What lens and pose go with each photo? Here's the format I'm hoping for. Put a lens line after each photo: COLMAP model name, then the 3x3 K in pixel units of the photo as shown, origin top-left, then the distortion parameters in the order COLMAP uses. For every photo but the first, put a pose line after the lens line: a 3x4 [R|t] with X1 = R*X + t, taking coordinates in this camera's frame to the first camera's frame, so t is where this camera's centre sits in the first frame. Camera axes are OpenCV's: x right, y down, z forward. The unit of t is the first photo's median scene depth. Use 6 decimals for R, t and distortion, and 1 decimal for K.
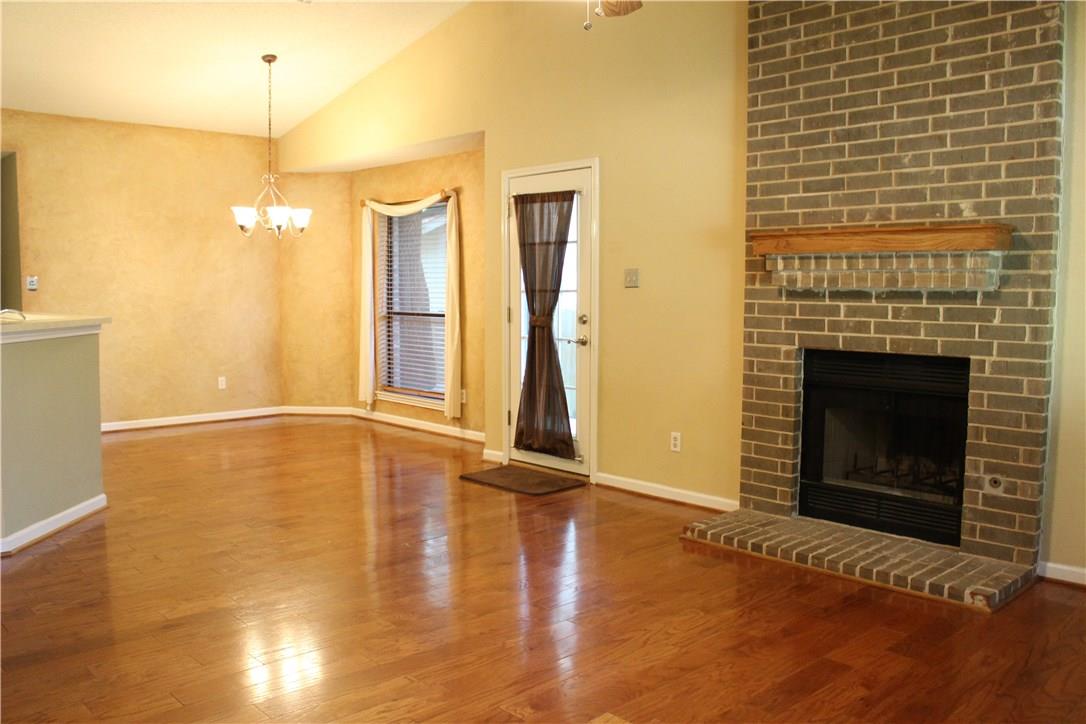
lens RADIAL K [[918.3, 0, 541.0], [0, 918.3, 355.5], [0, 0, 1]] dist [-0.055722, 0.020162]
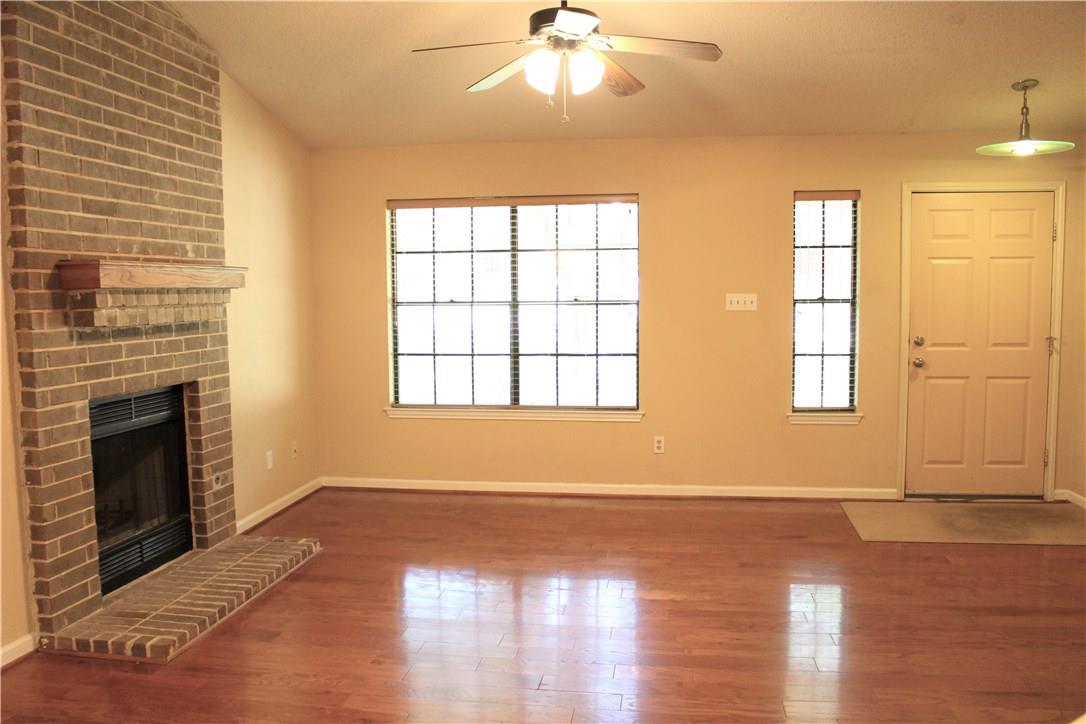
lens RADIAL K [[918.3, 0, 541.2], [0, 918.3, 366.8], [0, 0, 1]] dist [-0.055722, 0.020162]
pose [[-0.612003, -0.065441, 0.788143, -0.631588], [0.064335, 0.989148, 0.132088, -0.125450], [-0.788235, 0.131543, -0.601151, 1.216416]]
